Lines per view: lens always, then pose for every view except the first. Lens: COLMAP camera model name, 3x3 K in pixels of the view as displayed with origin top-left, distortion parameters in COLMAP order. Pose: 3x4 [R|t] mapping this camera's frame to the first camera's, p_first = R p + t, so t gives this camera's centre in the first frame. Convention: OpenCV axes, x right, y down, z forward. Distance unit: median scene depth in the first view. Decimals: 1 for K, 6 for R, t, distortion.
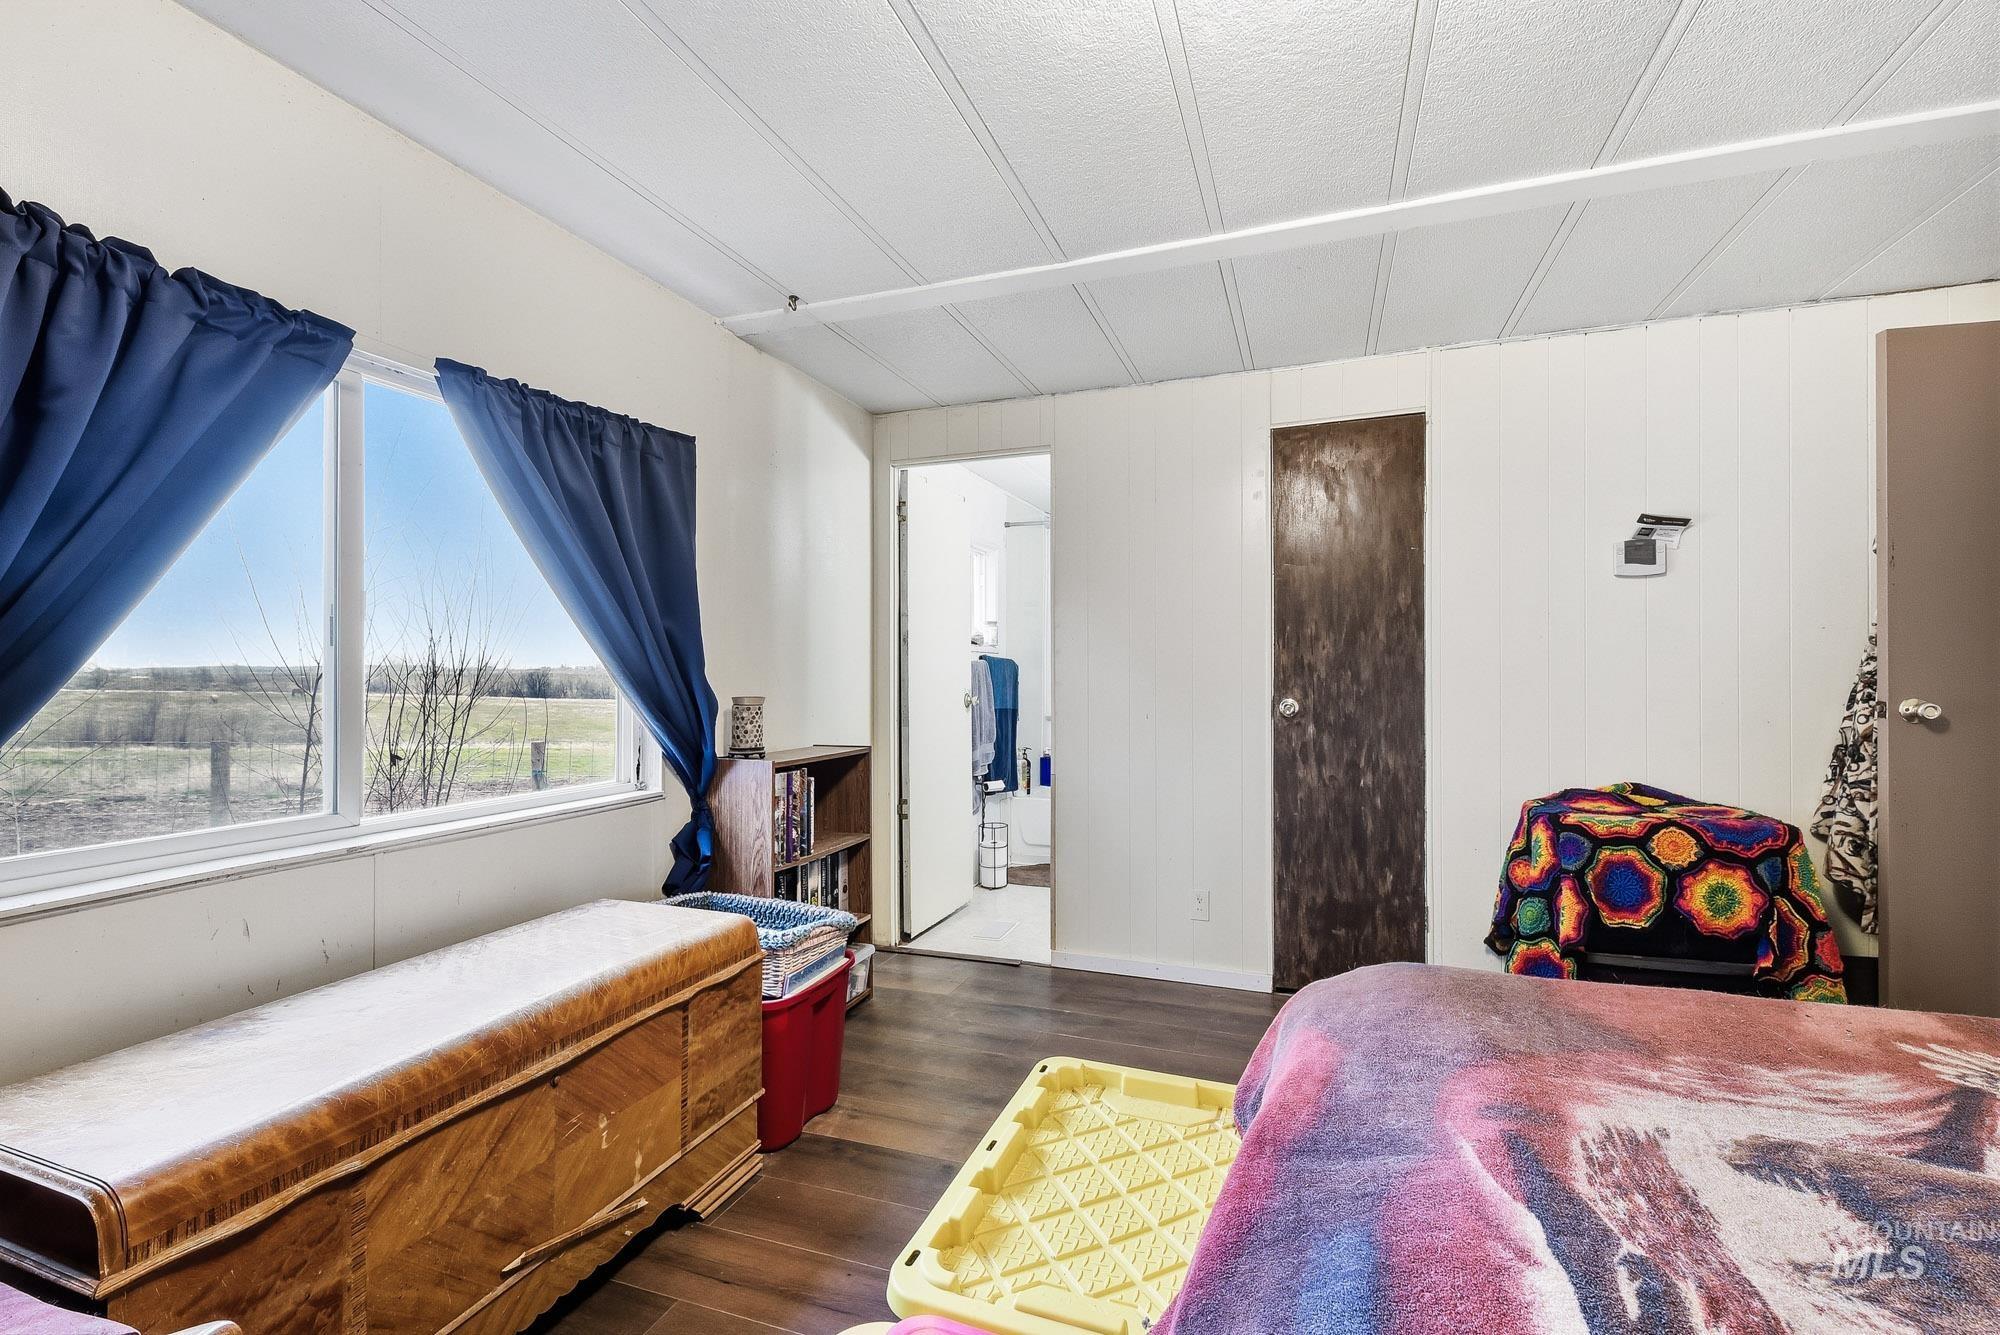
lens RADIAL K [[879.6, 0, 997.5], [0, 879.6, 667.9], [0, 0, 1]] dist [0.002211, -0.000647]
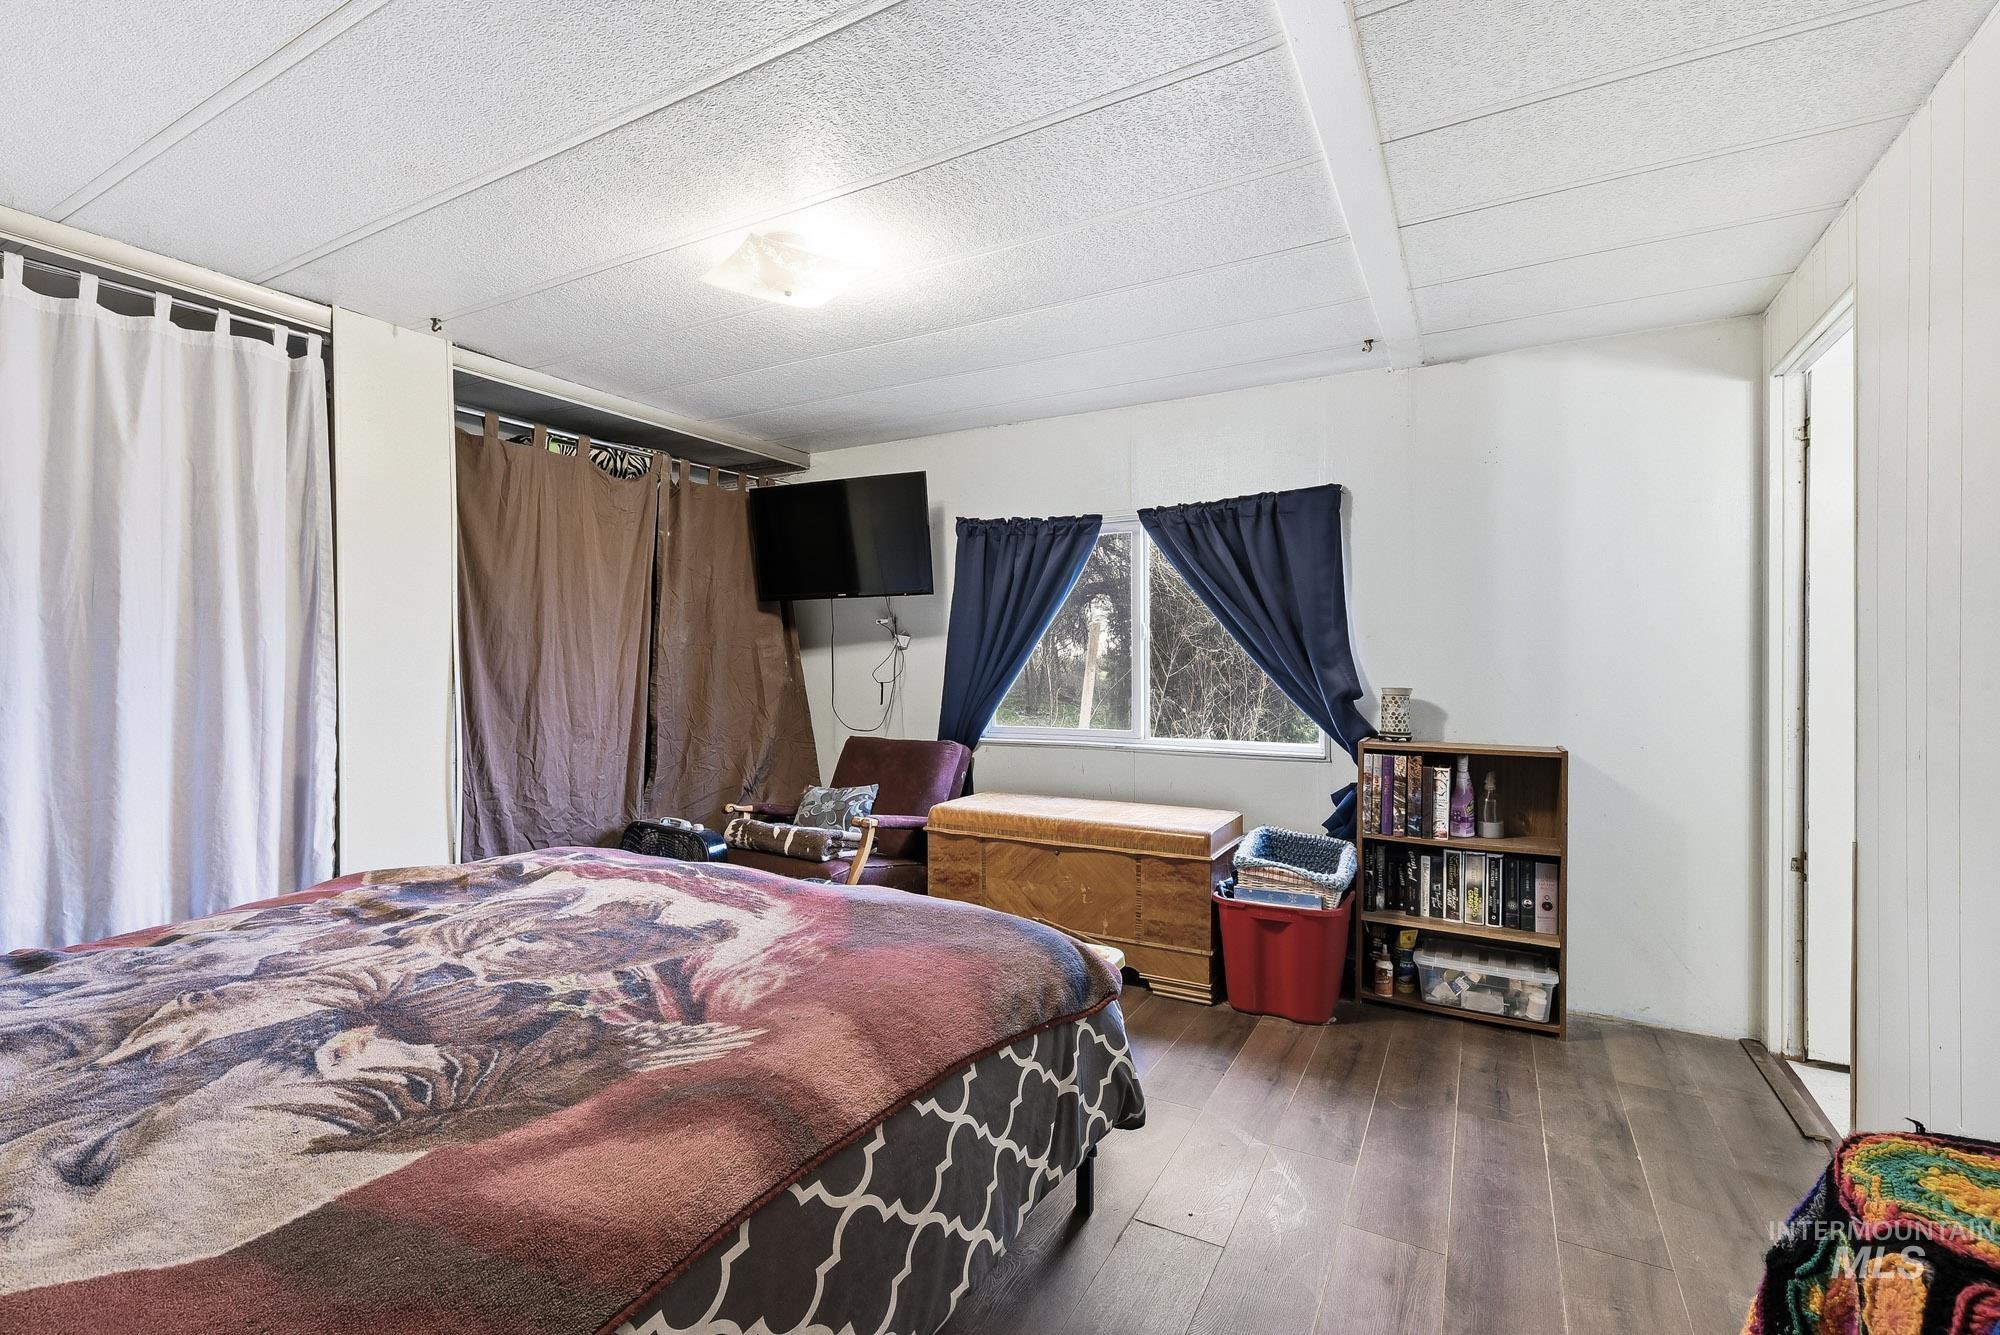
lens RADIAL K [[879.6, 0, 1001.0], [0, 879.6, 668.3], [0, 0, 1]] dist [0.002211, -0.000647]
pose [[-0.161352, 0.000566, -0.986897, 1.394870], [0.001321, 0.999999, 0.000358, 0.007698], [0.986896, -0.001246, -0.161353, 1.009988]]
